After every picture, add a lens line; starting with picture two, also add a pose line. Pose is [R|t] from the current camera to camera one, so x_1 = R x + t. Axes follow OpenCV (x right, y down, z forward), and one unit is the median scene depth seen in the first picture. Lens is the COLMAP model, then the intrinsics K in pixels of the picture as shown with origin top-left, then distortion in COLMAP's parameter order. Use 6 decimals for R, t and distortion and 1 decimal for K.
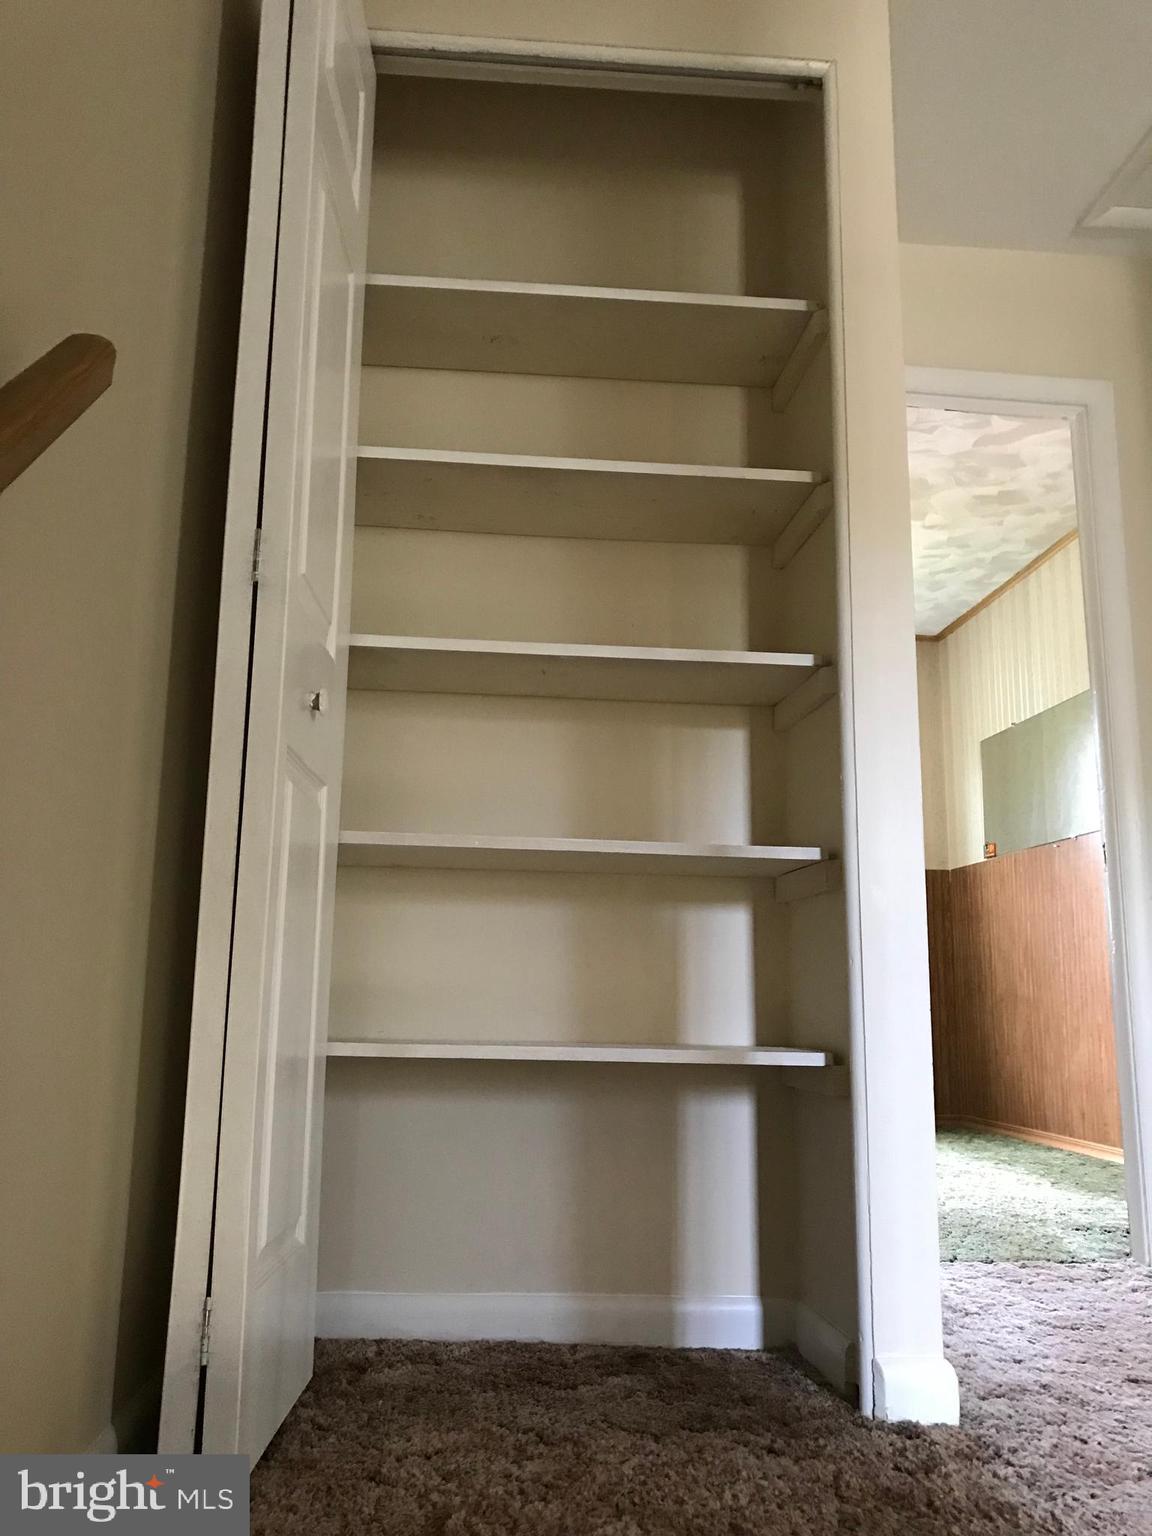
lens RADIAL K [[1269.8, 0, 576.8], [0, 1269.8, 765.8], [0, 0, 1]] dist [0.053622, -0.077906]
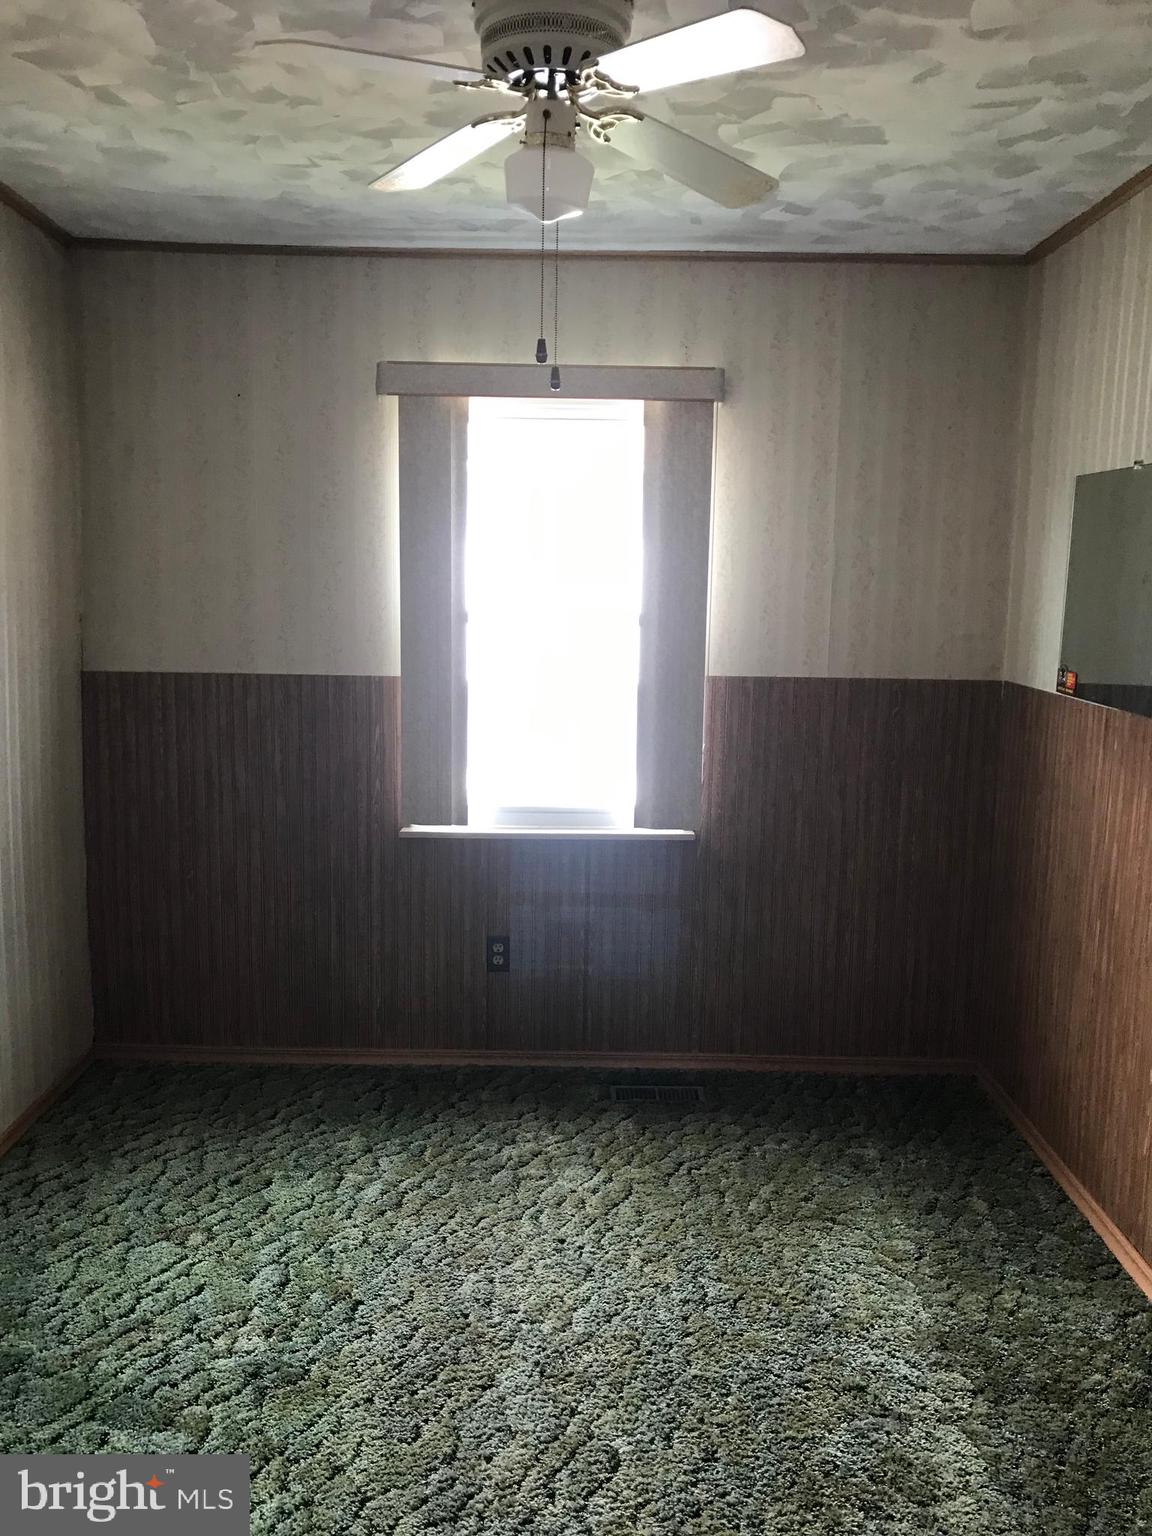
lens RADIAL K [[1269.8, 0, 575.0], [0, 1269.8, 765.3], [0, 0, 1]] dist [0.053622, -0.077906]
pose [[0.995849, 0.019188, -0.088978, 0.168367], [0.010768, 0.945833, 0.324476, -0.088512], [0.090385, -0.324087, 0.941700, 0.466461]]
